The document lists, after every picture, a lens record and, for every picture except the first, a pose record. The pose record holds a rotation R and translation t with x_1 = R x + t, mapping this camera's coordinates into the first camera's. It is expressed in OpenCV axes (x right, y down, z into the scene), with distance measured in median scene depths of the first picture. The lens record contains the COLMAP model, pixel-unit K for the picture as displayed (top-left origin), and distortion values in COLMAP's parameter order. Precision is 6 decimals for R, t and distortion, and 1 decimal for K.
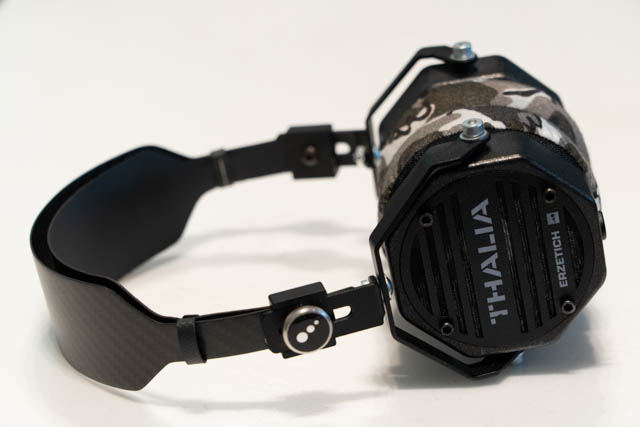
lens RADIAL K [[1897.8, 0, 320.5], [0, 1897.8, 203.3], [0, 0, 1]] dist [0.040742, 0.773358]
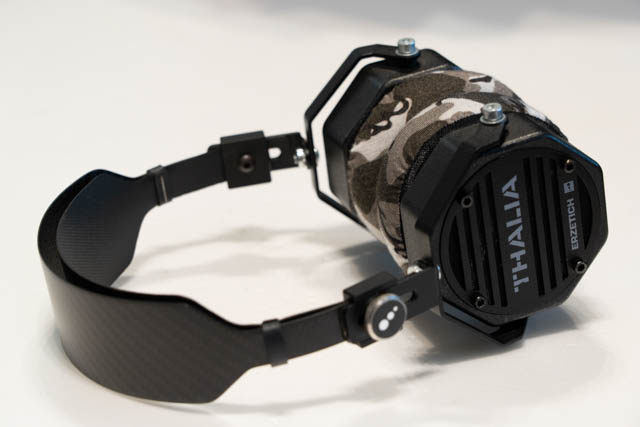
lens RADIAL K [[1897.8, 0, 320.5], [0, 1897.8, 203.3], [0, 0, 1]] dist [0.040742, 0.773358]
pose [[0.934544, -0.114959, 0.336768, -0.373198], [0.119109, 0.992846, 0.008385, -0.008825], [-0.335322, 0.032276, 0.941550, 0.020579]]
